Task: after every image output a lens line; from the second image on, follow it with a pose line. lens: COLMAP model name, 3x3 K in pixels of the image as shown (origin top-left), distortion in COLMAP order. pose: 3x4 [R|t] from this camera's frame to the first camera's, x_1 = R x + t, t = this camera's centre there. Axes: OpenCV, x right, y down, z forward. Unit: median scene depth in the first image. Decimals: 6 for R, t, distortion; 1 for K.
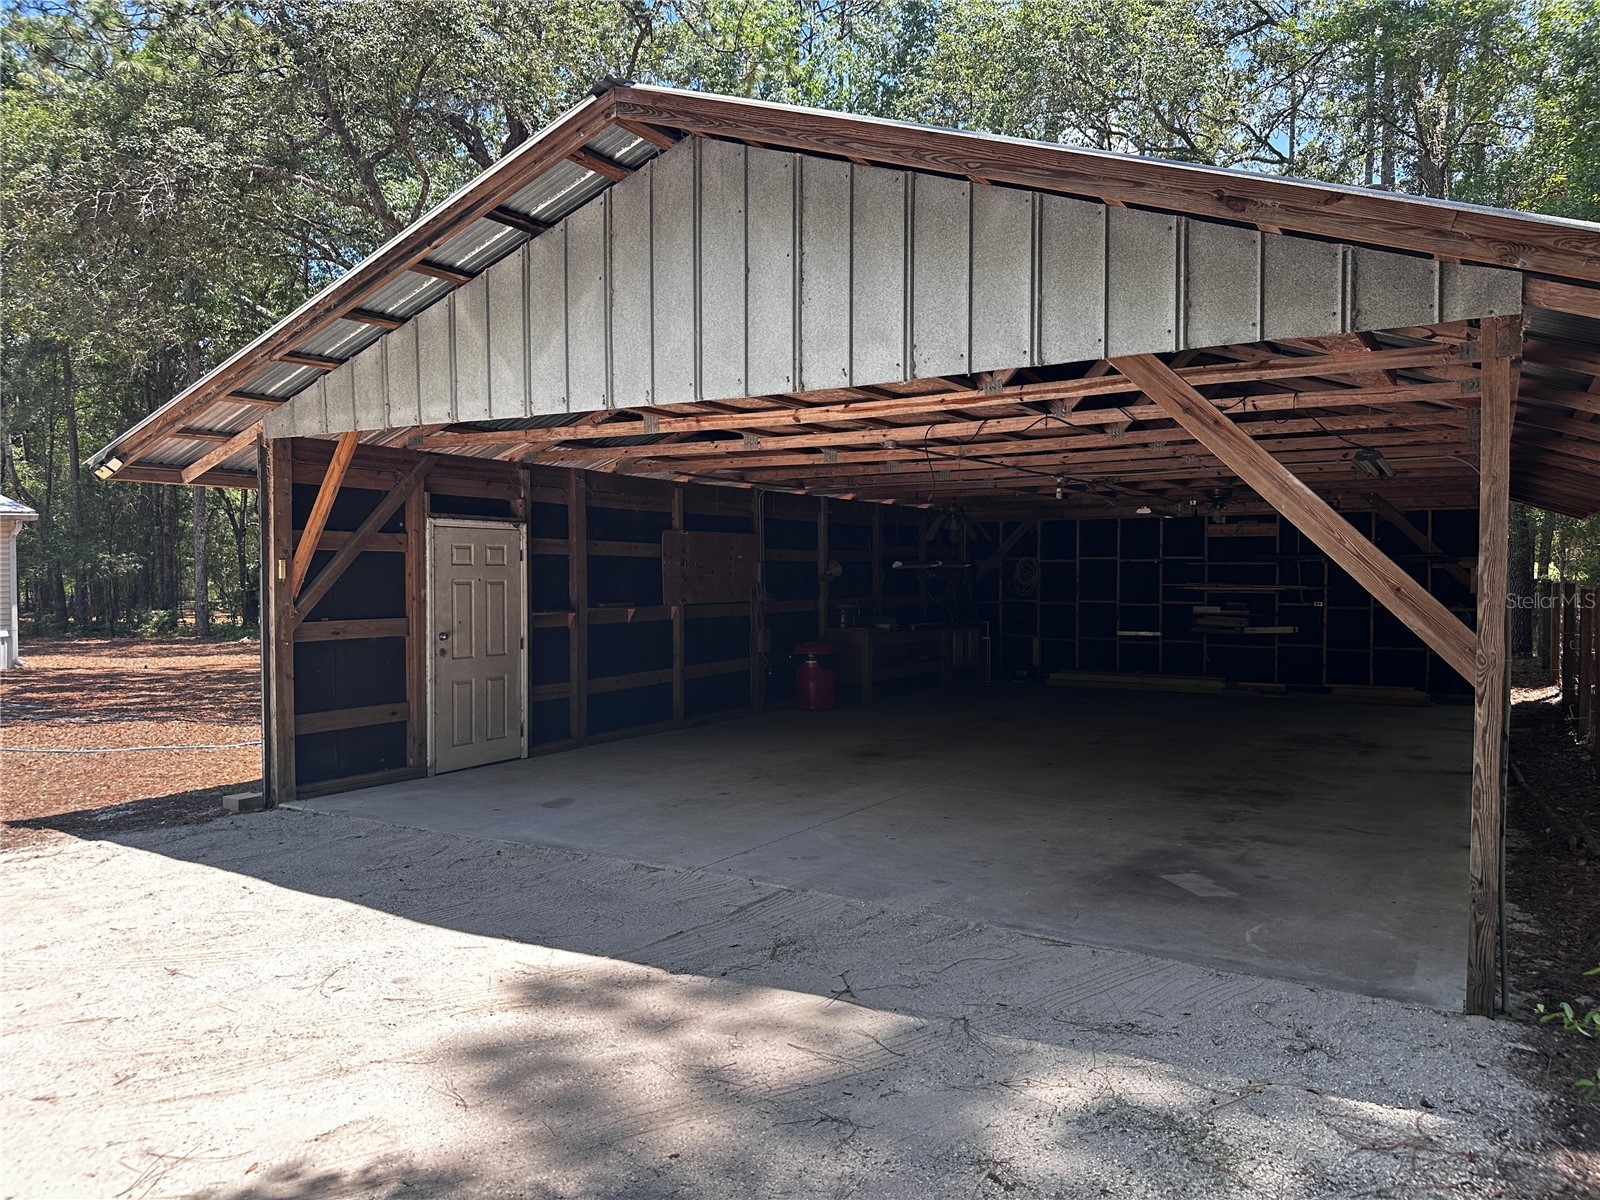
lens RADIAL K [[1139.5, 0, 800.0], [0, 1139.5, 600.0], [0, 0, 1]] dist [0.008447, -0.008889]
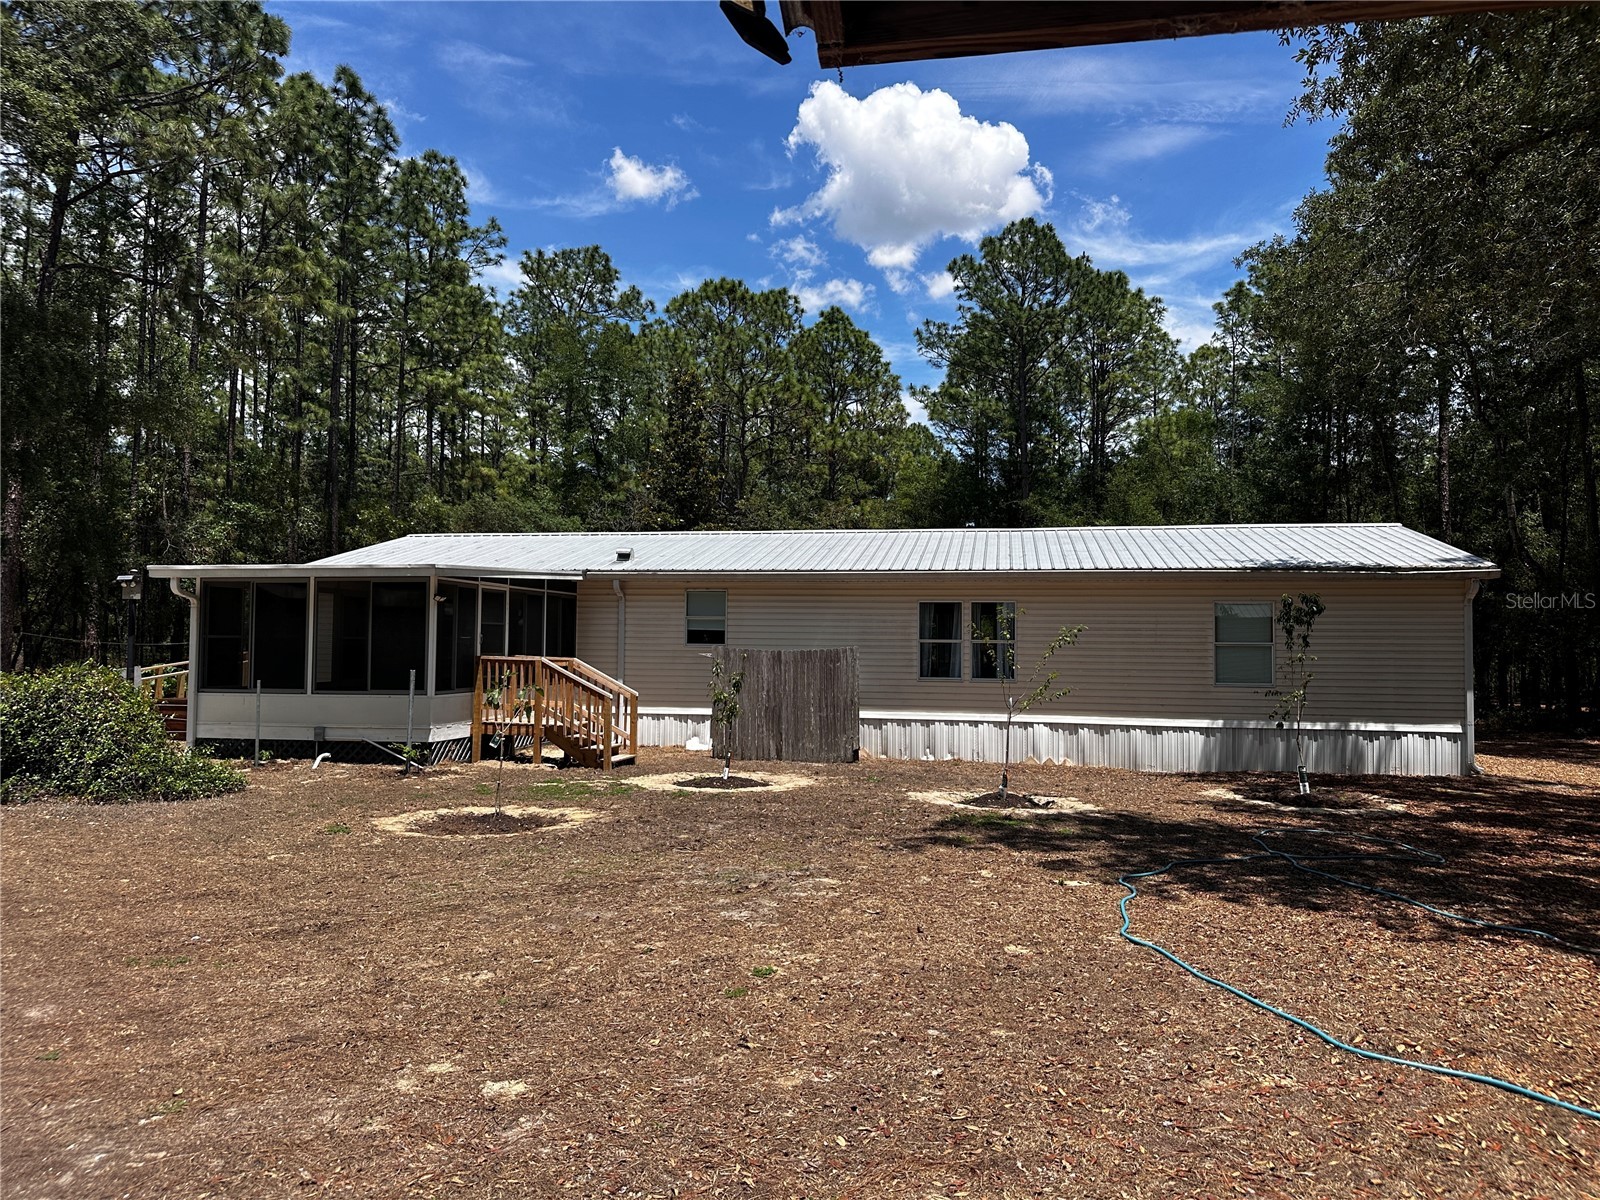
lens RADIAL K [[1116.2, 0, 800.0], [0, 1116.2, 600.0], [0, 0, 1]] dist [0.089773, -0.169301]
pose [[0.358558, -0.034651, -0.932864, -0.158688], [-0.035174, 0.998100, -0.050593, -0.002490], [0.932845, 0.050953, 0.356658, 0.334370]]
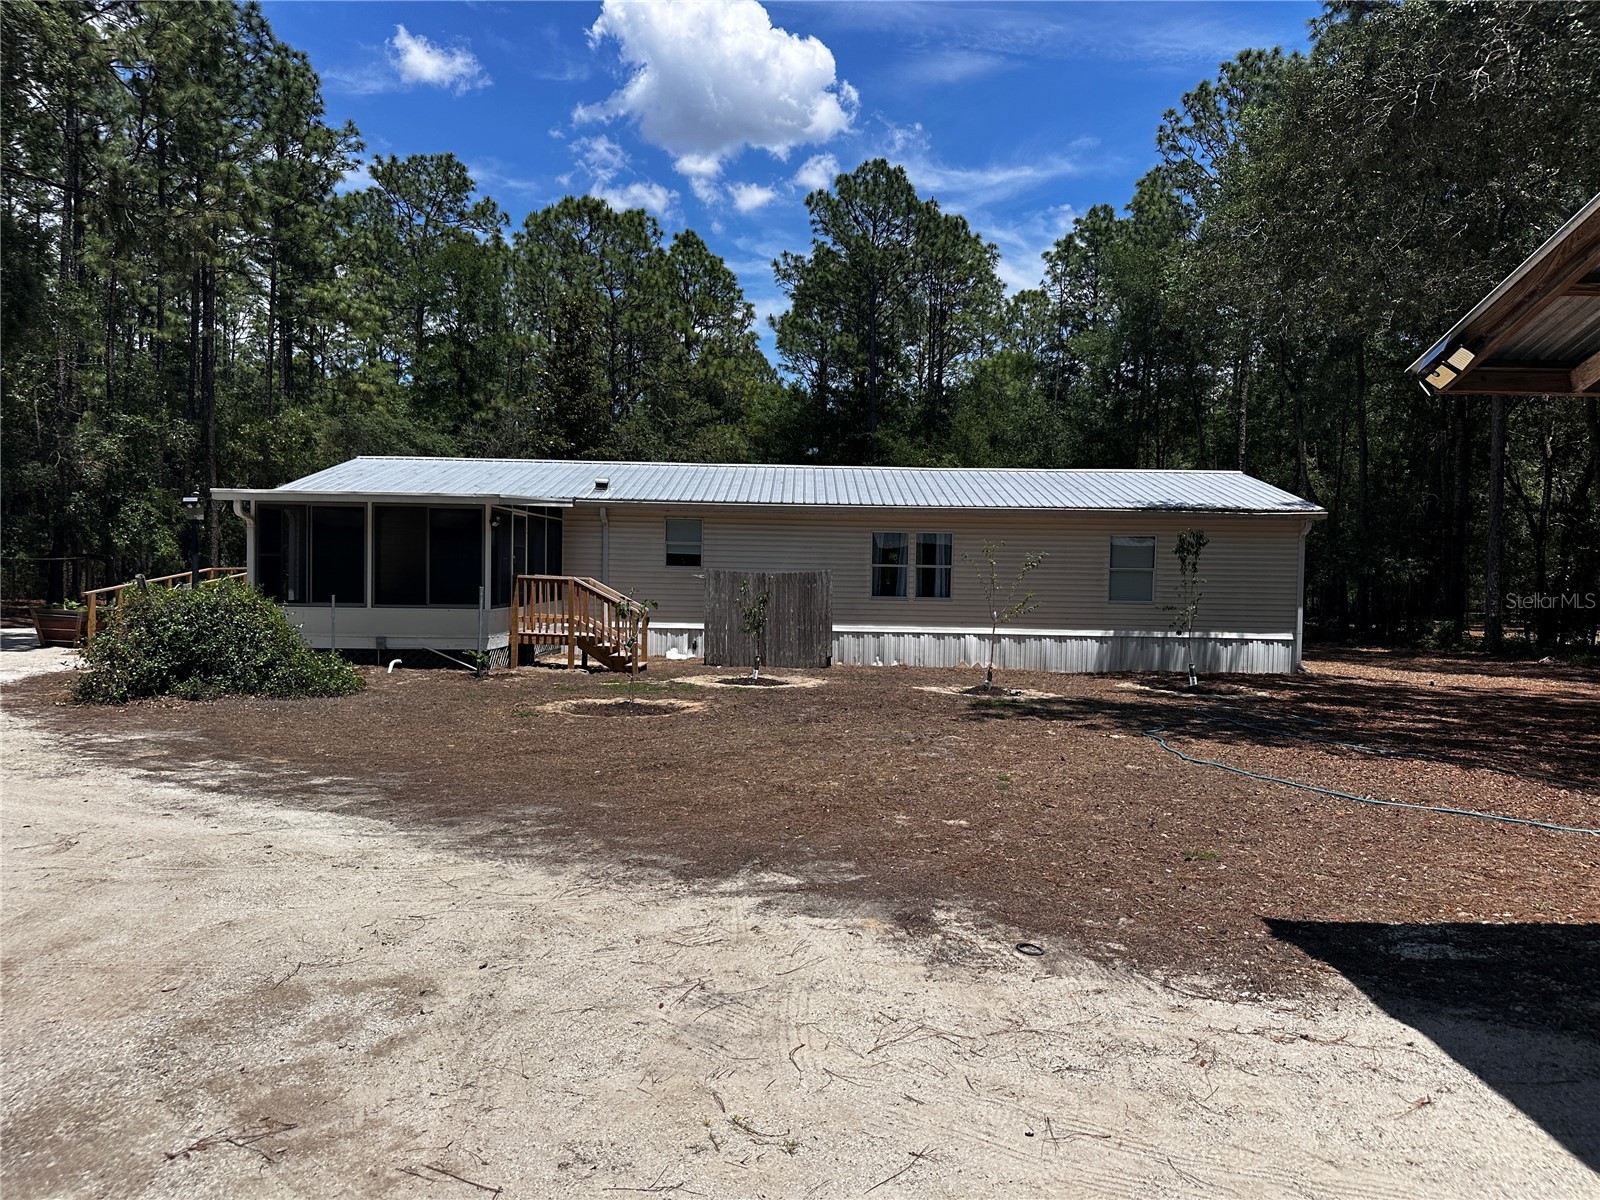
lens RADIAL K [[1139.5, 0, 800.0], [0, 1139.5, 600.0], [0, 0, 1]] dist [0.008447, -0.008889]
pose [[0.524537, 0.033145, -0.850742, -0.094489], [-0.041240, 0.999058, 0.013496, 0.002665], [0.850388, 0.028006, 0.525410, 0.140416]]
